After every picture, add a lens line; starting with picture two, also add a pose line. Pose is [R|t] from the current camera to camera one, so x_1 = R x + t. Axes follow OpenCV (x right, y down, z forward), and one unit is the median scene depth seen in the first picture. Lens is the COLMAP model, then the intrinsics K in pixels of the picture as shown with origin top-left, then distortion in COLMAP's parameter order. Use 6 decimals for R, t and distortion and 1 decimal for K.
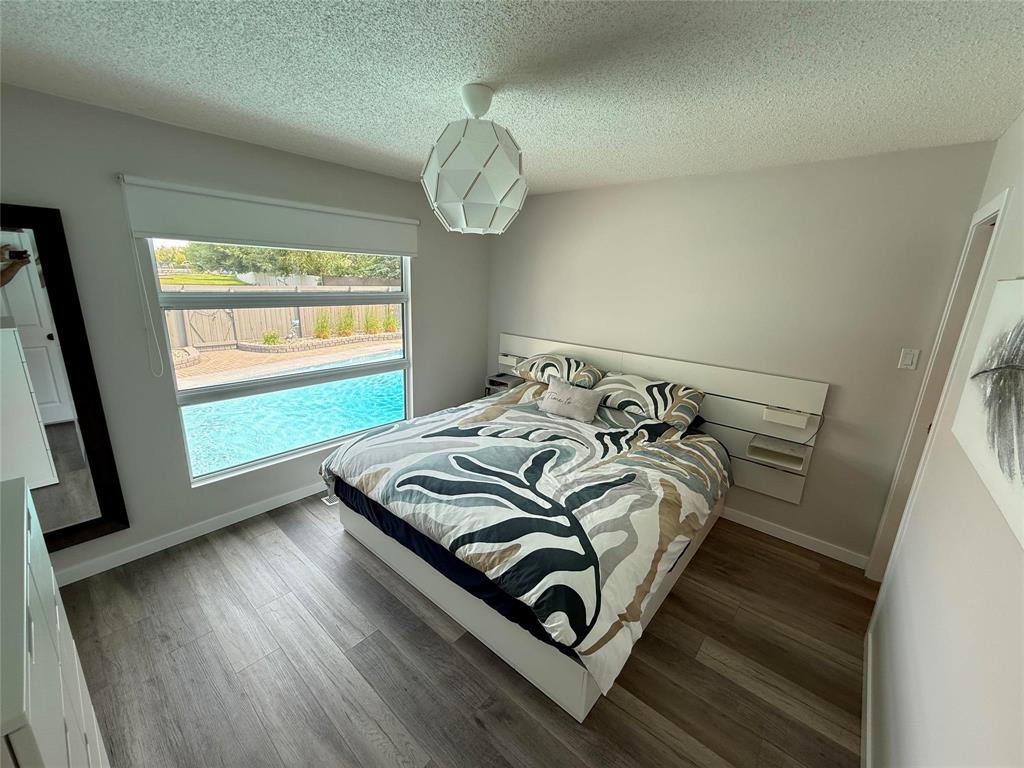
lens RADIAL K [[408.1, 0, 509.0], [0, 408.1, 384.6], [0, 0, 1]] dist [-0.001158, 0.000081]
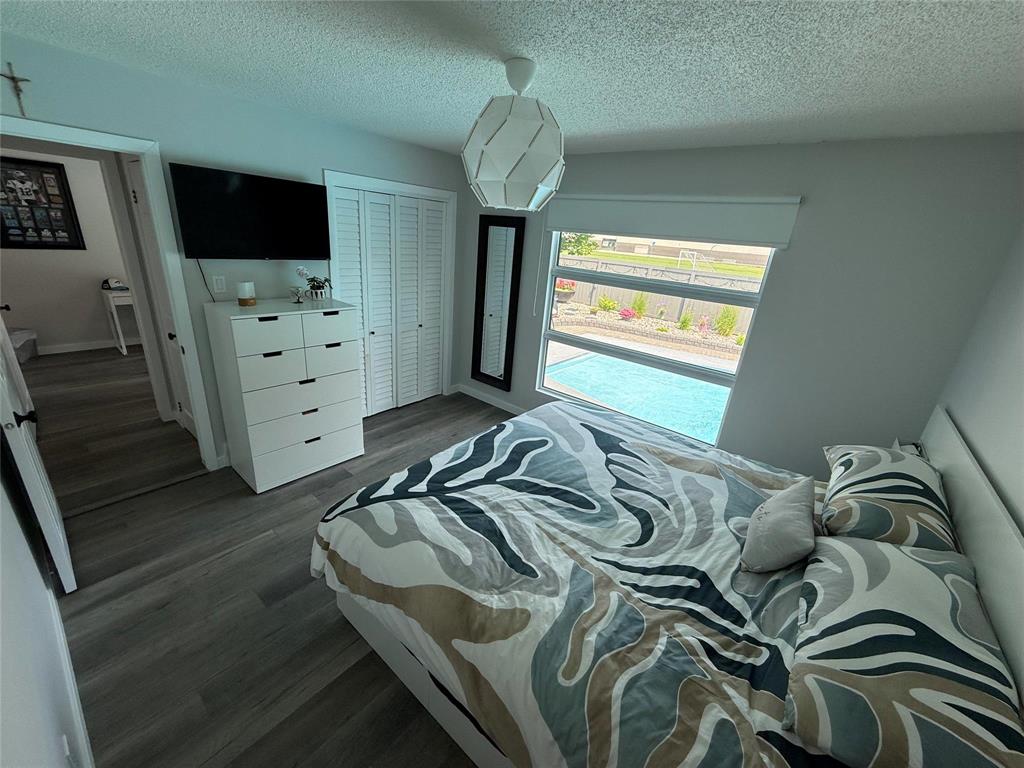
lens RADIAL K [[408.1, 0, 510.2], [0, 408.1, 383.2], [0, 0, 1]] dist [-0.001158, 0.000081]
pose [[0.027847, 0.312236, -0.949596, 0.699997], [-0.334632, 0.898066, 0.285480, -0.185370], [0.941937, 0.309815, 0.129493, 0.682715]]
